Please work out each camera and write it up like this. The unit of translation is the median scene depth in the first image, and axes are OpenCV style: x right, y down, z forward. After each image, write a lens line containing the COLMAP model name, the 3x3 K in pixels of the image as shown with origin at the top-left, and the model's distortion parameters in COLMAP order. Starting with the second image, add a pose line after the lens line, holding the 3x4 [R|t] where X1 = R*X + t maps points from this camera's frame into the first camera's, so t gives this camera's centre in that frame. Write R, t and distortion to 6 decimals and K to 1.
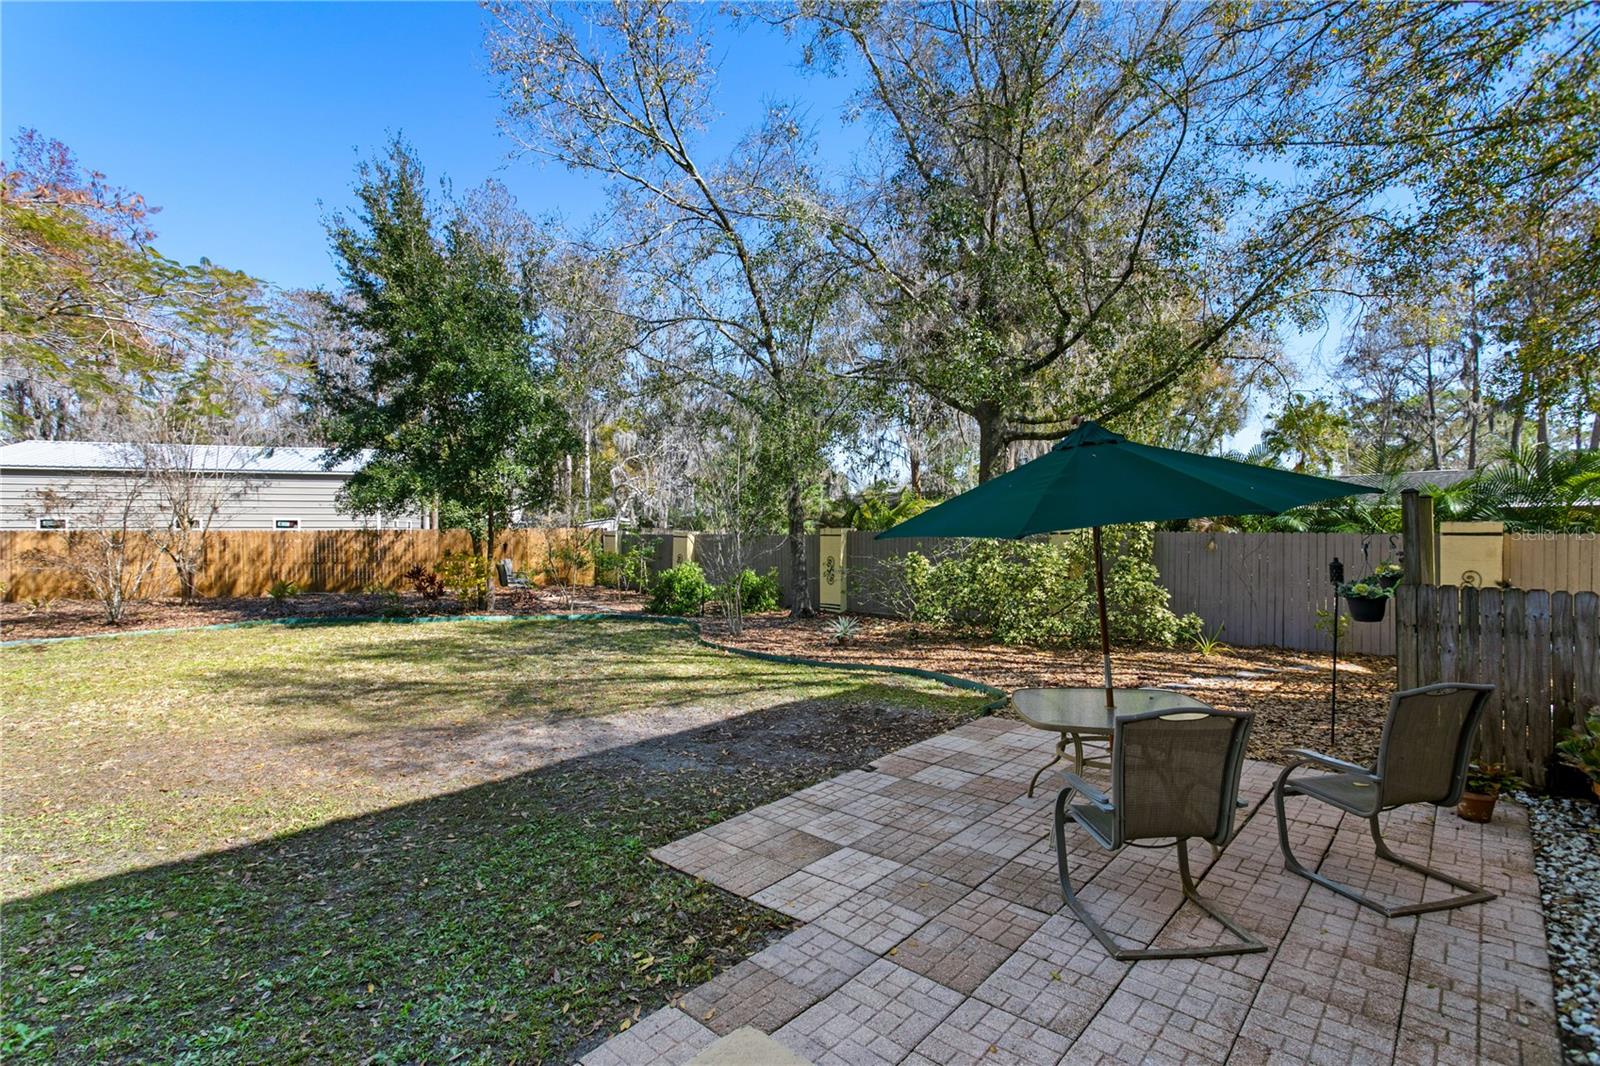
lens RADIAL K [[753.7, 0, 778.2], [0, 753.7, 530.4], [0, 0, 1]] dist [0.001082, 0.000147]
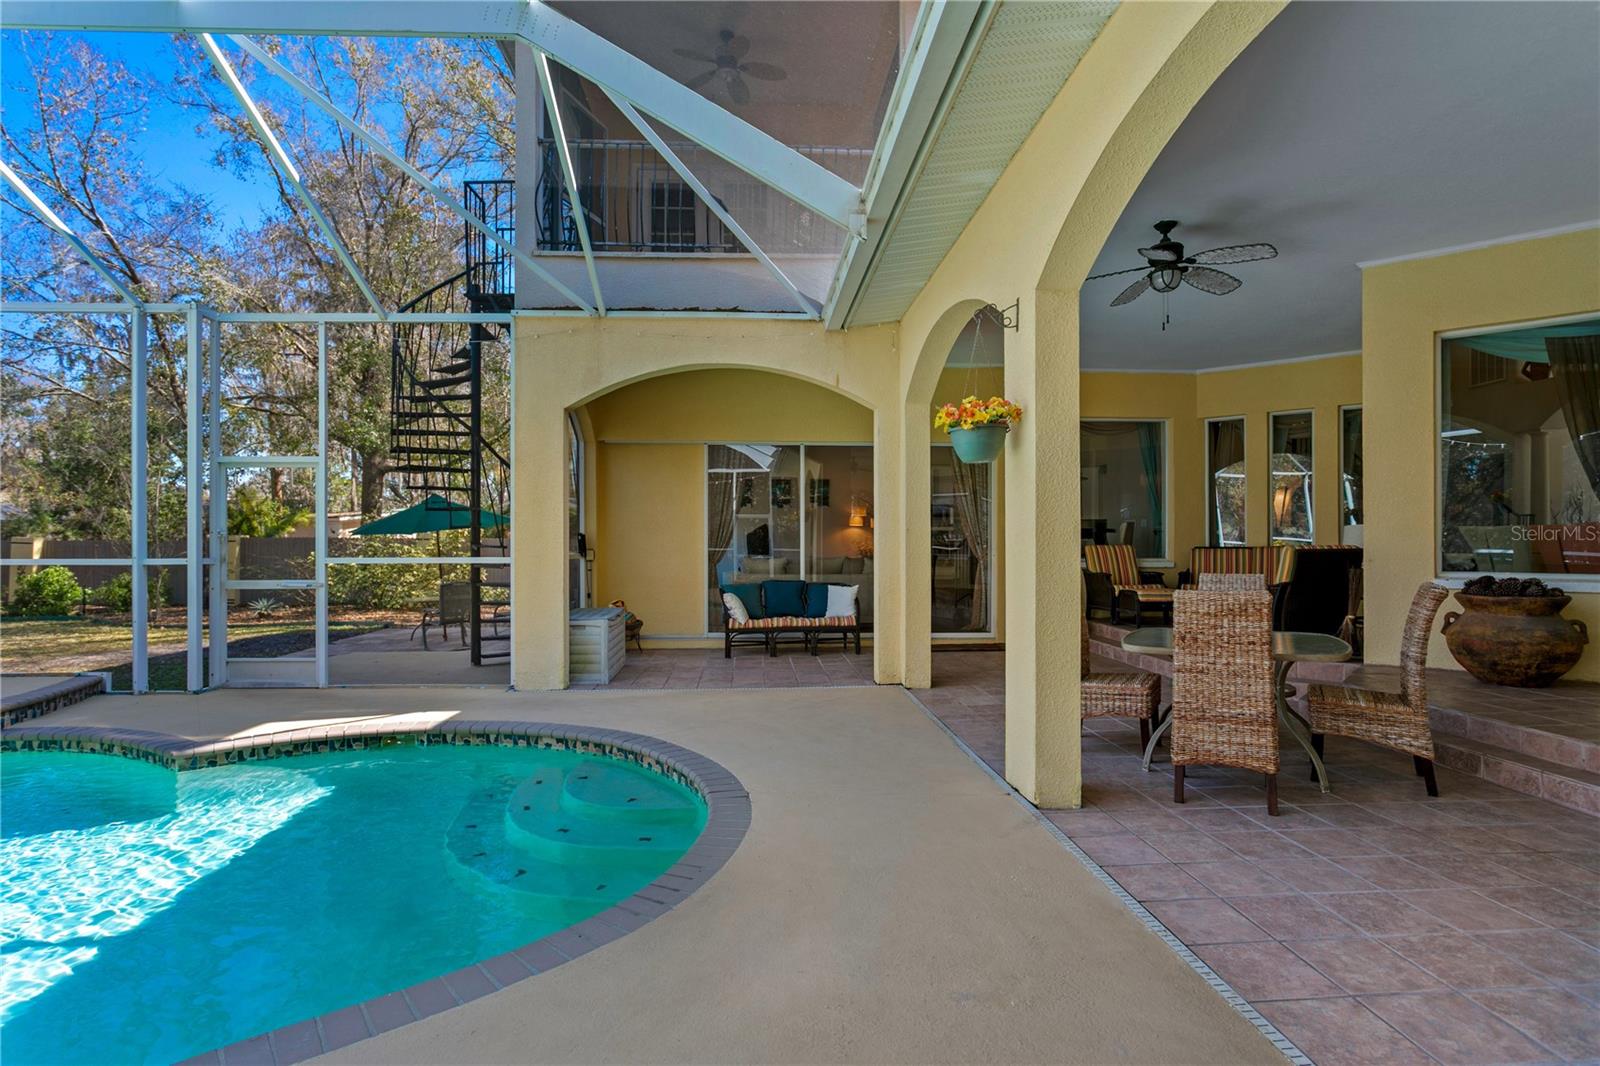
lens RADIAL K [[791.4, 0, 771.0], [0, 791.4, 538.5], [0, 0, 1]] dist [-0.002905, 0.000467]
pose [[0.716088, 0.003747, 0.698000, -0.215331], [0.000972, 0.999979, -0.006366, 0.013263], [-0.698009, 0.005237, 0.716070, -0.570622]]
